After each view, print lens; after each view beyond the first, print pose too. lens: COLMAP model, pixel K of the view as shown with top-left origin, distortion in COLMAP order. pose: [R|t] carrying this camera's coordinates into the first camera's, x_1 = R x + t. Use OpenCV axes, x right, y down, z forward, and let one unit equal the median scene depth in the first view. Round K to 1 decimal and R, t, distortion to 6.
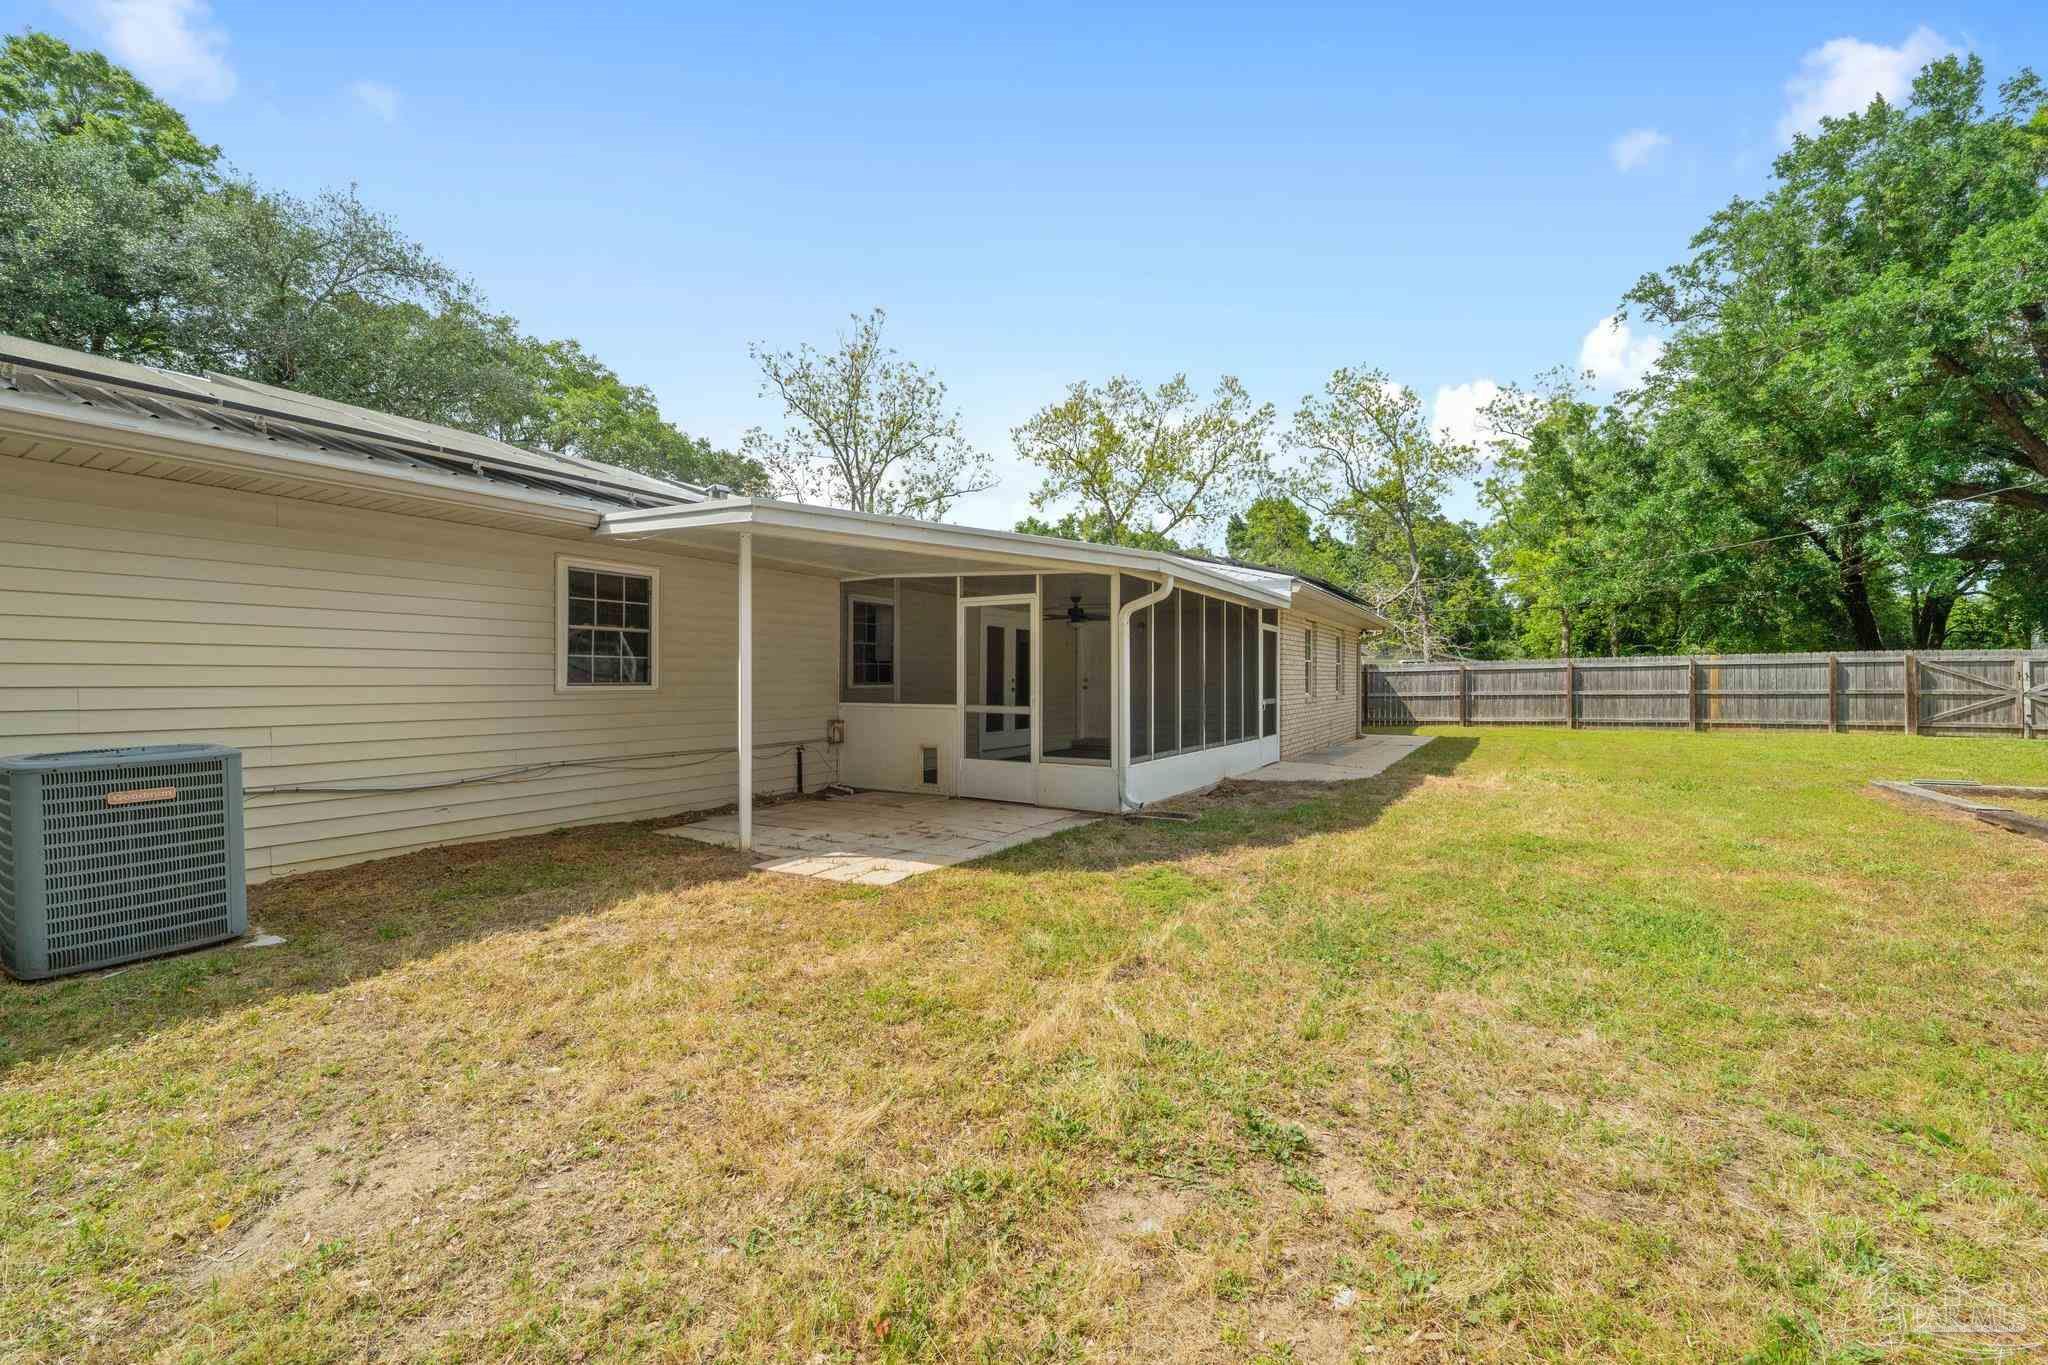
lens RADIAL K [[774.1, 0, 1029.4], [0, 774.1, 675.5], [0, 0, 1]] dist [0.002660, 0.000022]
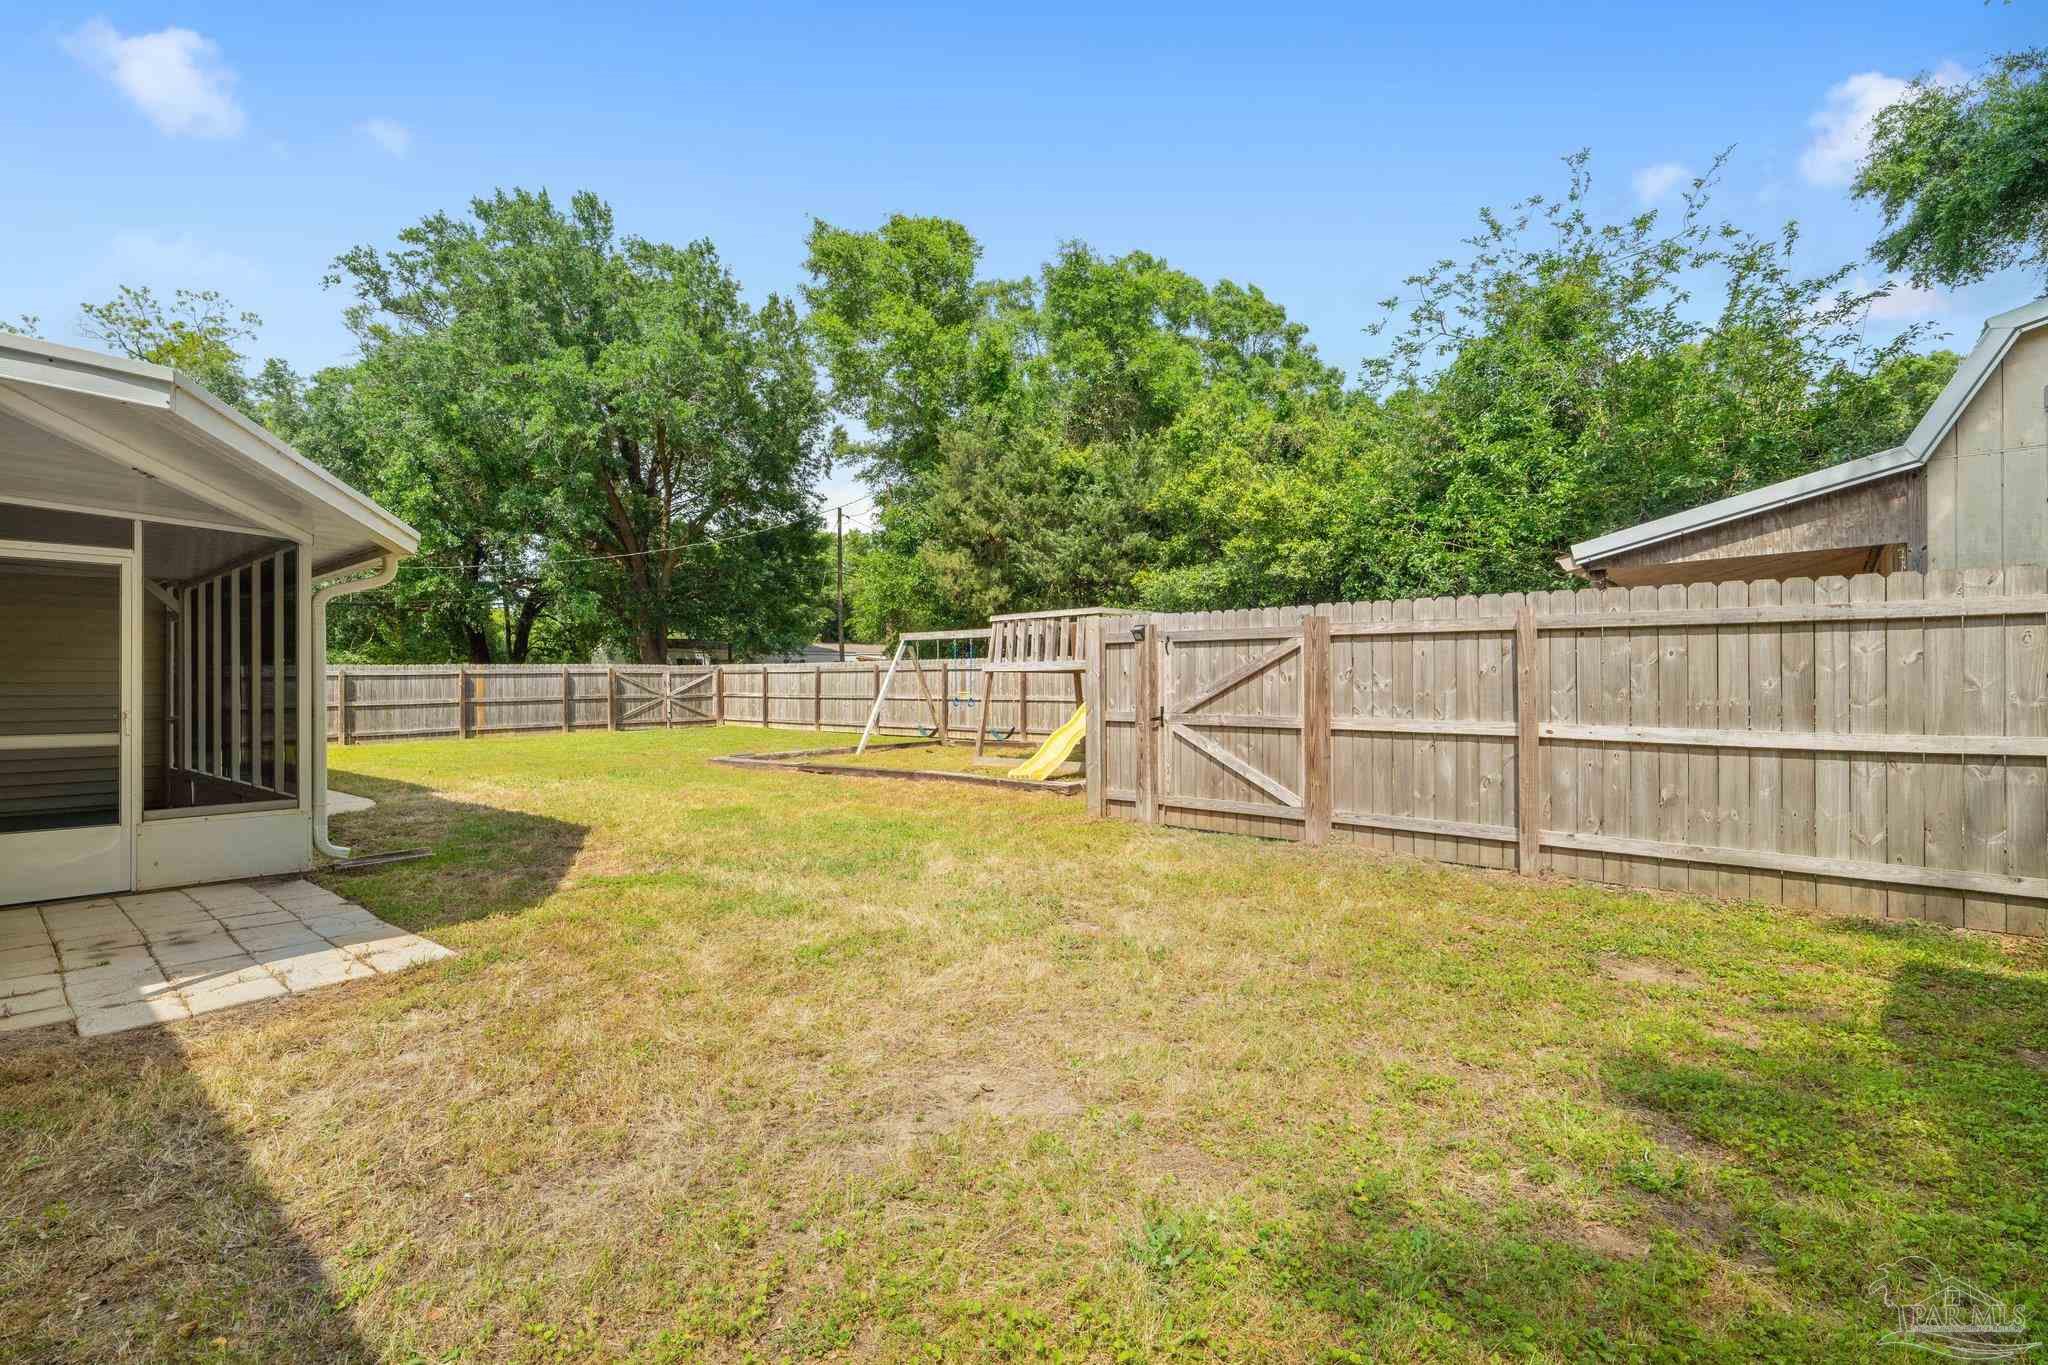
lens RADIAL K [[909.6, 0, 1018.9], [0, 909.6, 683.4], [0, 0, 1]] dist [-0.001218, -0.000242]
pose [[0.206642, -0.000865, 0.978416, -0.161927], [0.003343, 0.999994, 0.000178, 0.001397], [-0.978411, 0.003234, 0.206644, 0.038780]]
